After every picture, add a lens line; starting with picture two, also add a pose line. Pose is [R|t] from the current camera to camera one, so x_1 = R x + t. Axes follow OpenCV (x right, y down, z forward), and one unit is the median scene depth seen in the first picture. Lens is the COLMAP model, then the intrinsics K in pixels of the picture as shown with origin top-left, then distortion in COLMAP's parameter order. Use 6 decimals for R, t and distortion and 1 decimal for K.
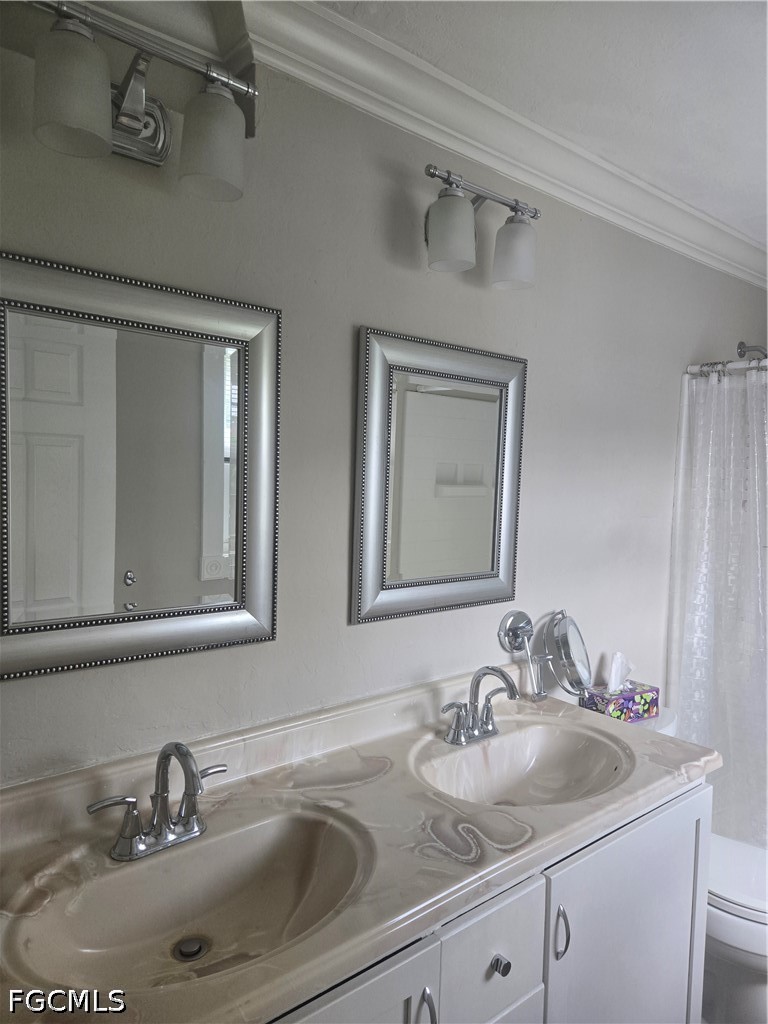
lens RADIAL K [[689.7, 0, 381.7], [0, 689.7, 510.6], [0, 0, 1]] dist [0.073796, -0.048051]
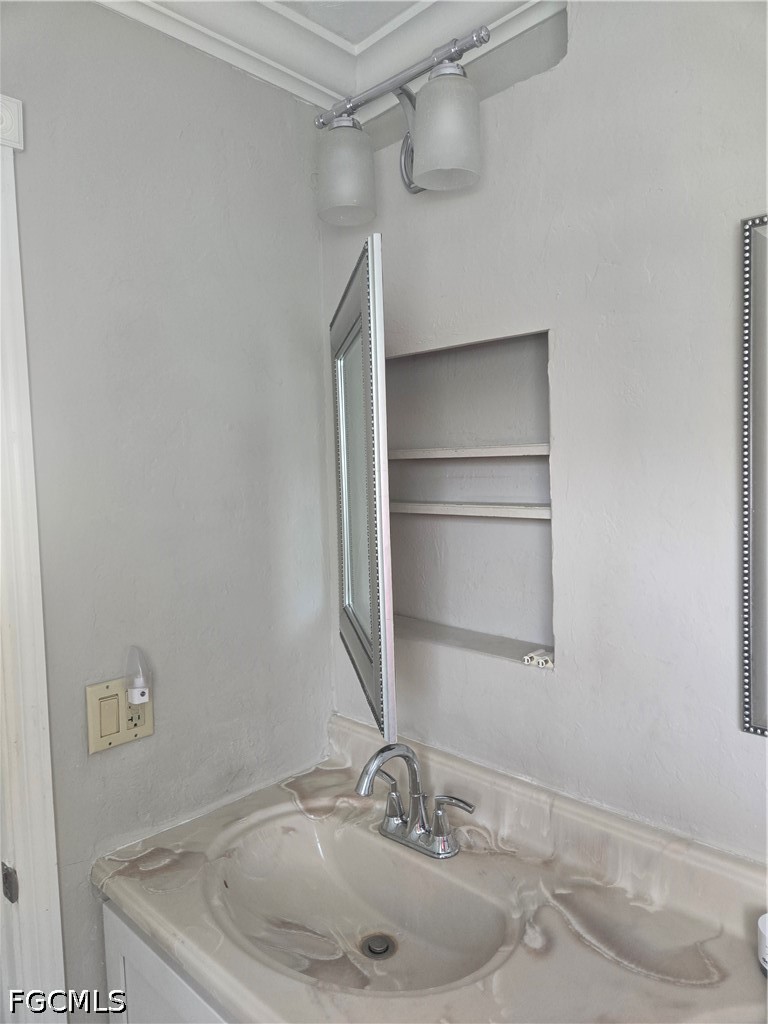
lens RADIAL K [[689.7, 0, 381.9], [0, 689.7, 512.4], [0, 0, 1]] dist [0.073796, -0.048051]
pose [[0.100037, 0.039630, -0.994194, 0.607763], [-0.020146, 0.999082, 0.037798, -0.043697], [0.994780, 0.016248, 0.100744, 0.742657]]
